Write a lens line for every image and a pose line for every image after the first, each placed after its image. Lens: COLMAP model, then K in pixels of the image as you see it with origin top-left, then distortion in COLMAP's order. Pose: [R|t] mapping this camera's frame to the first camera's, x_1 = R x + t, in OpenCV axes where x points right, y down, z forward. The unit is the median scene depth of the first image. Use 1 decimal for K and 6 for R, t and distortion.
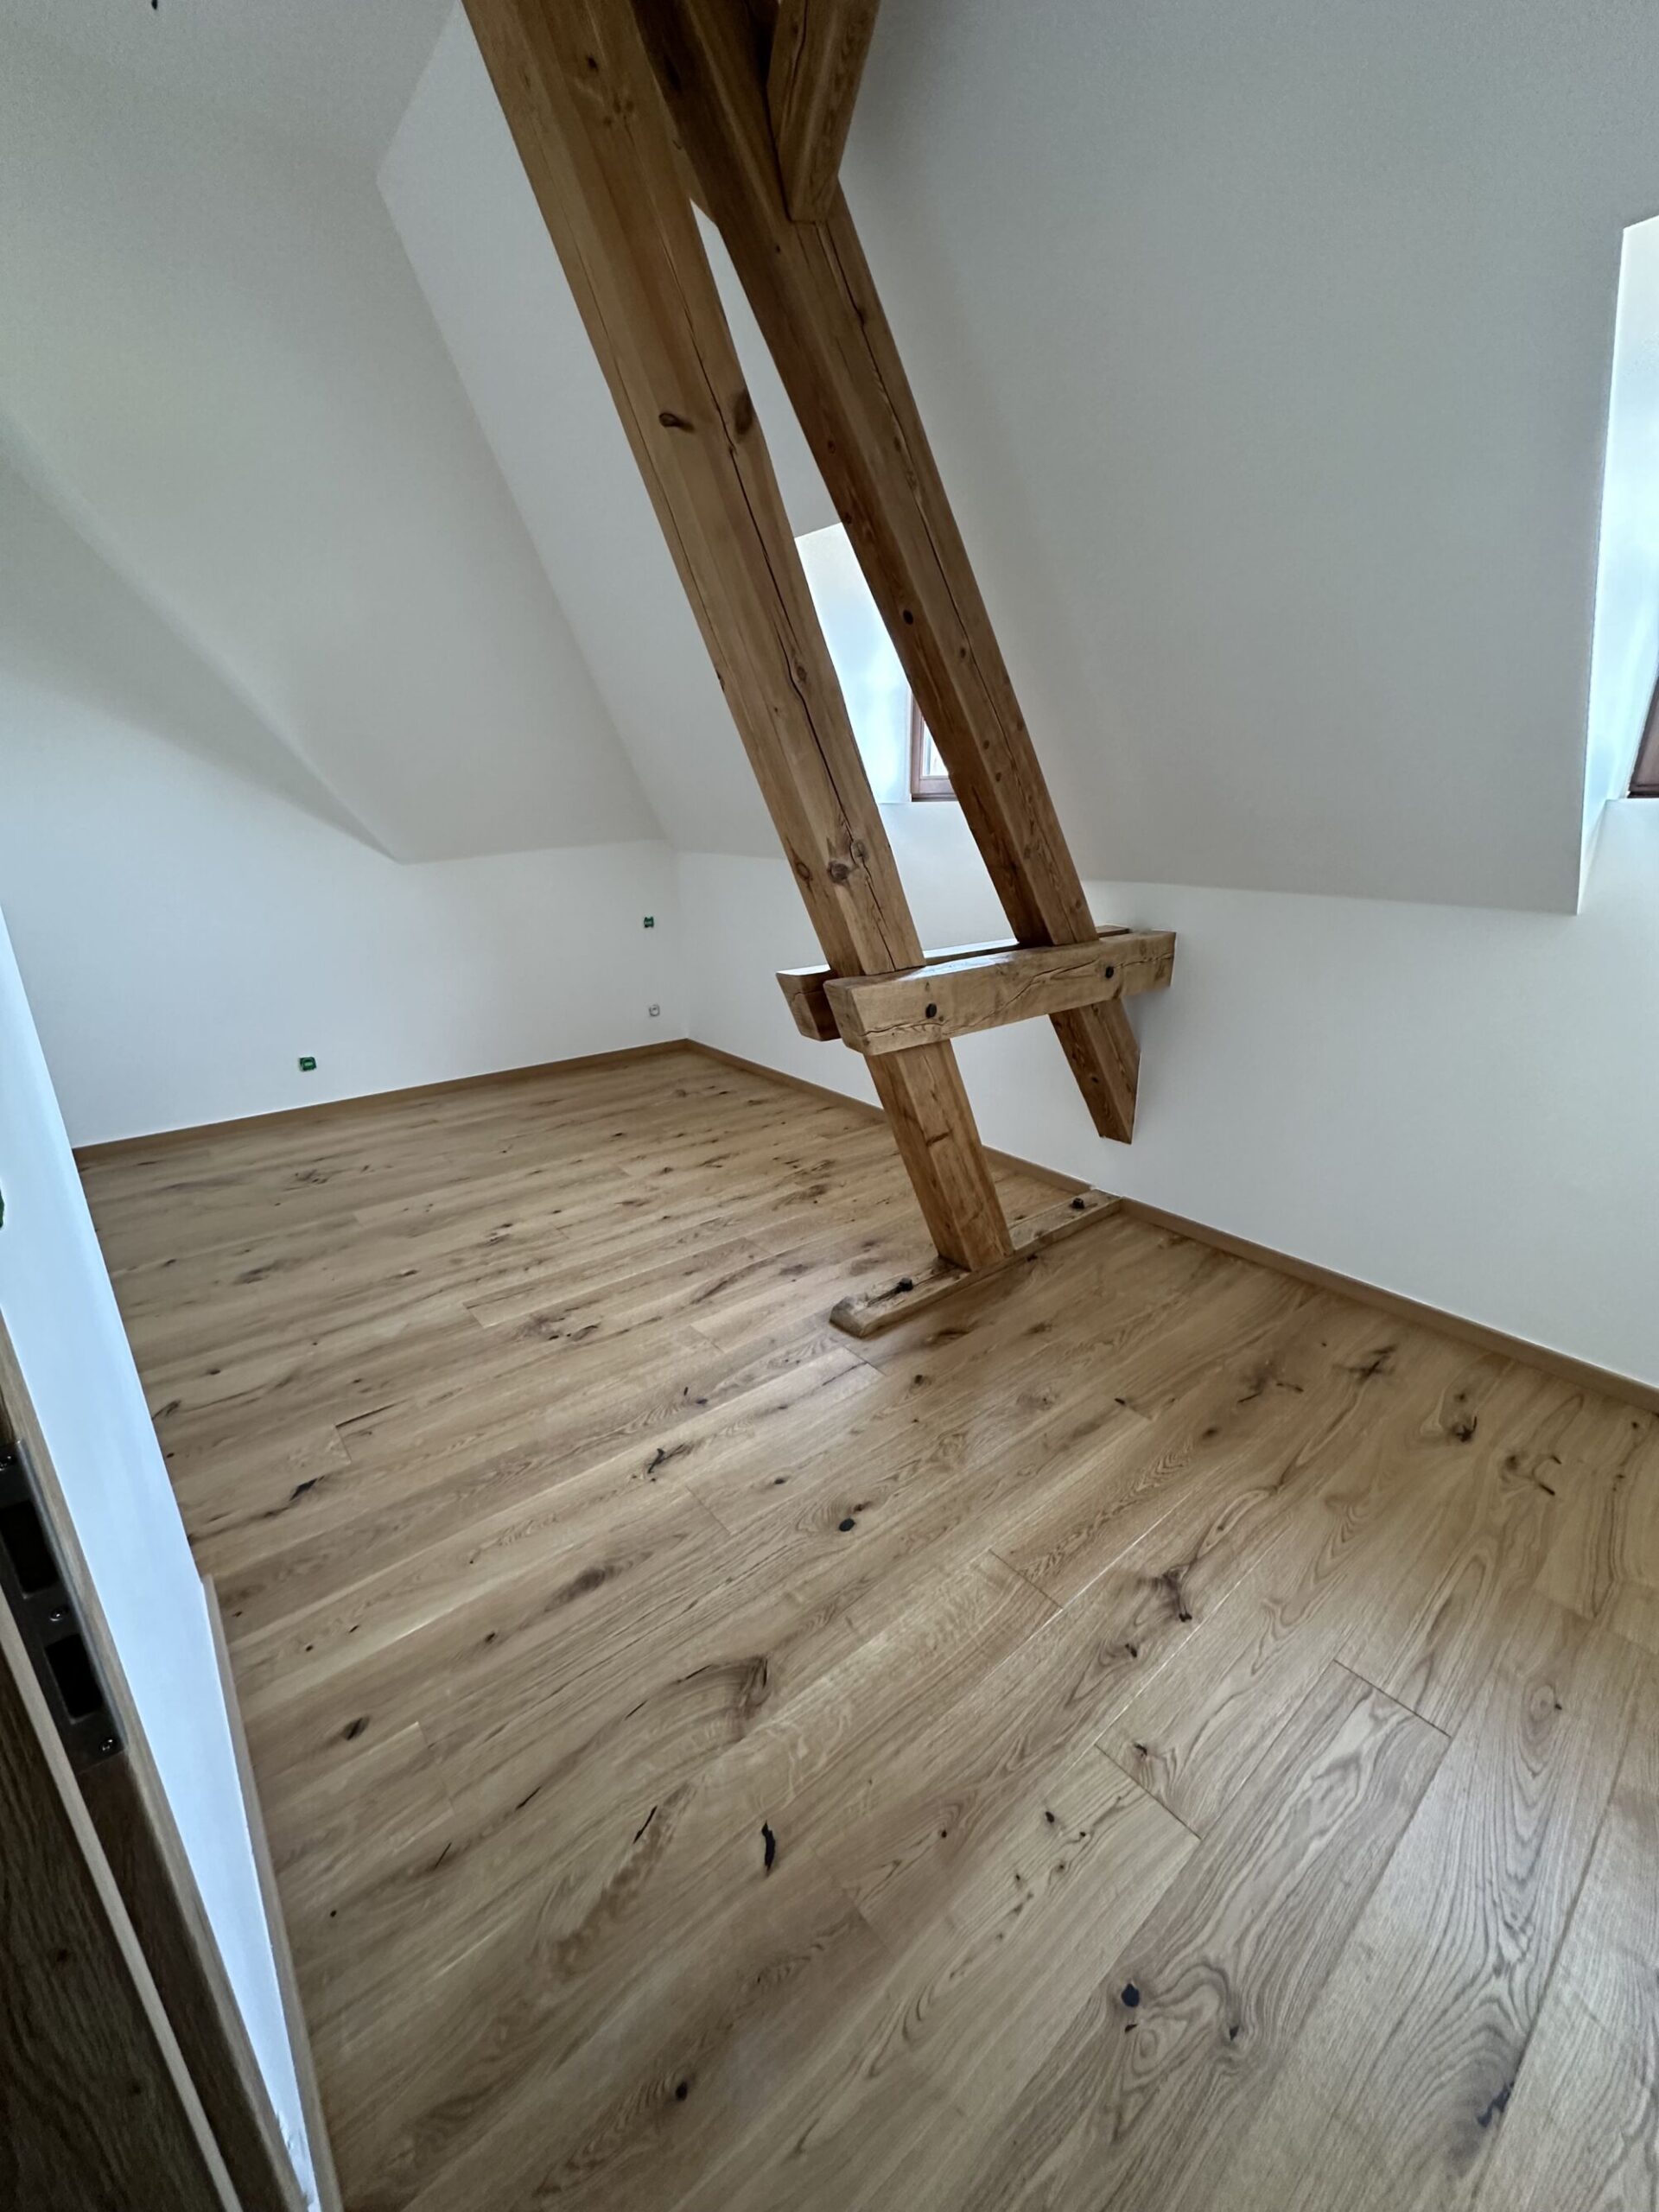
lens RADIAL K [[877.9, 0, 824.6], [0, 877.9, 1105.1], [0, 0, 1]] dist [-0.003616, 0.000773]
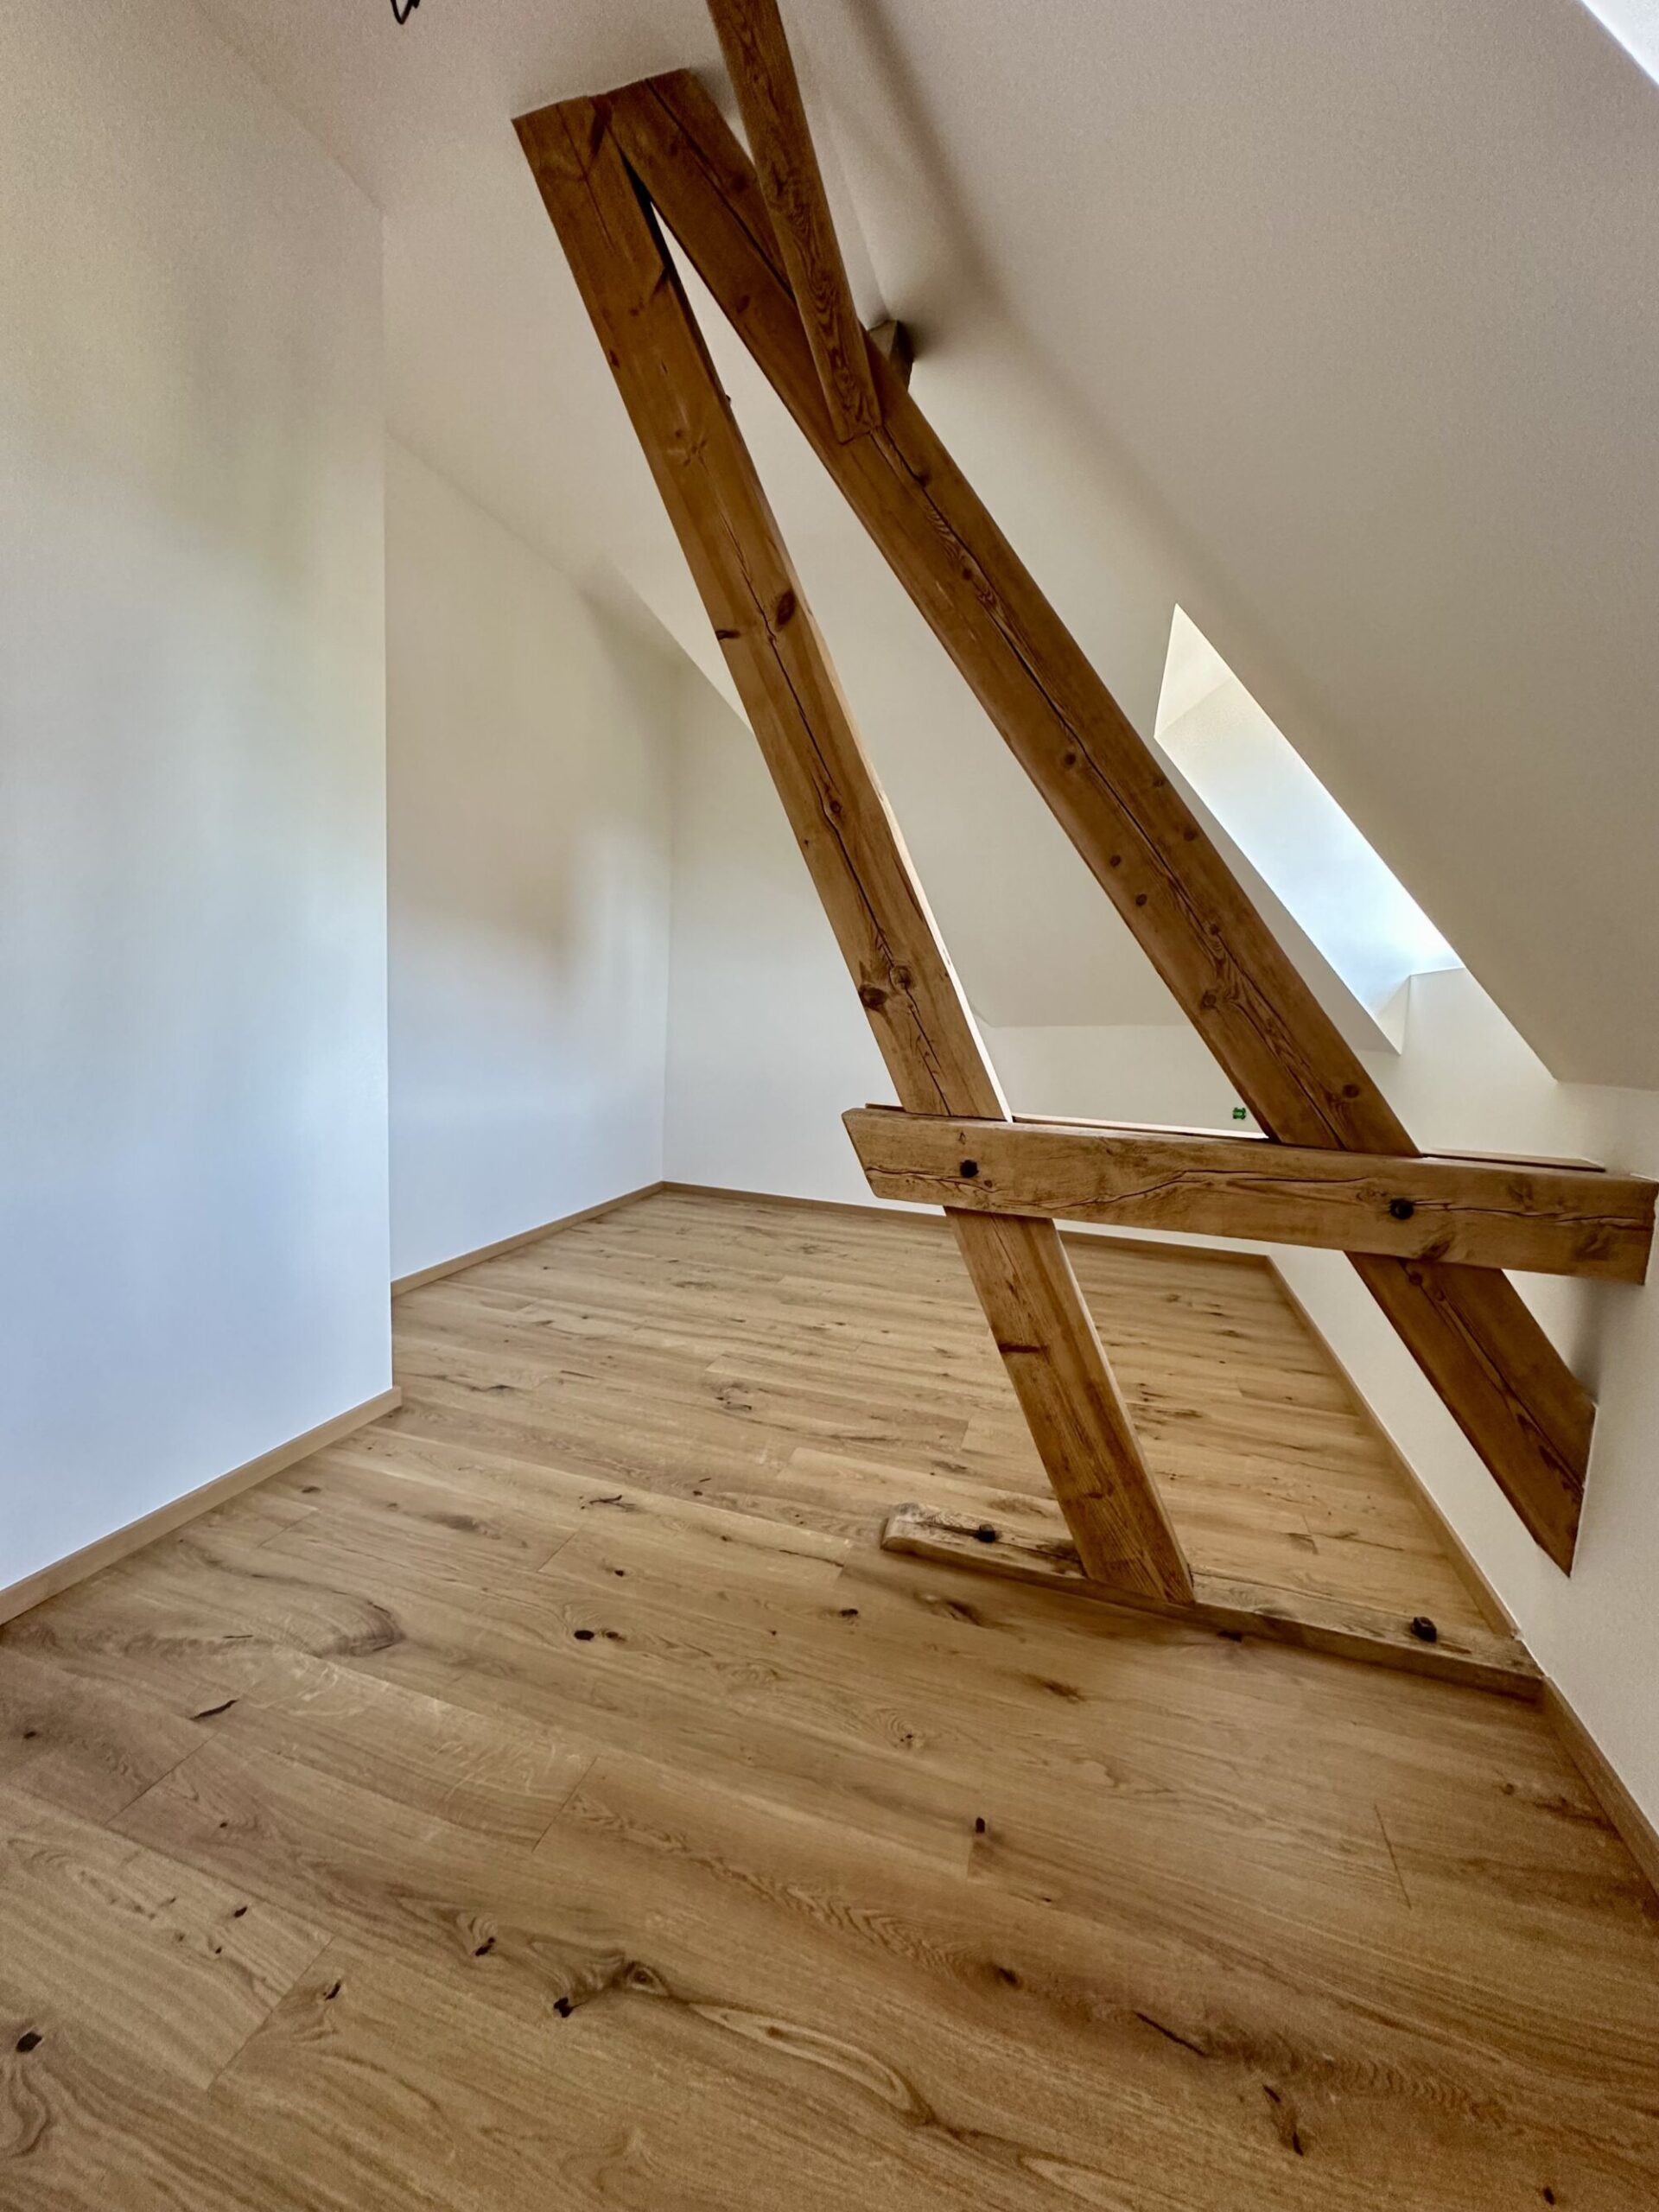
lens RADIAL K [[877.9, 0, 823.5], [0, 877.9, 1104.0], [0, 0, 1]] dist [-0.003616, 0.000773]
pose [[0.542027, 0.127676, -0.830606, 0.785681], [-0.315490, 0.947011, -0.060309, -0.078642], [0.778892, 0.294737, 0.553586, 0.456254]]
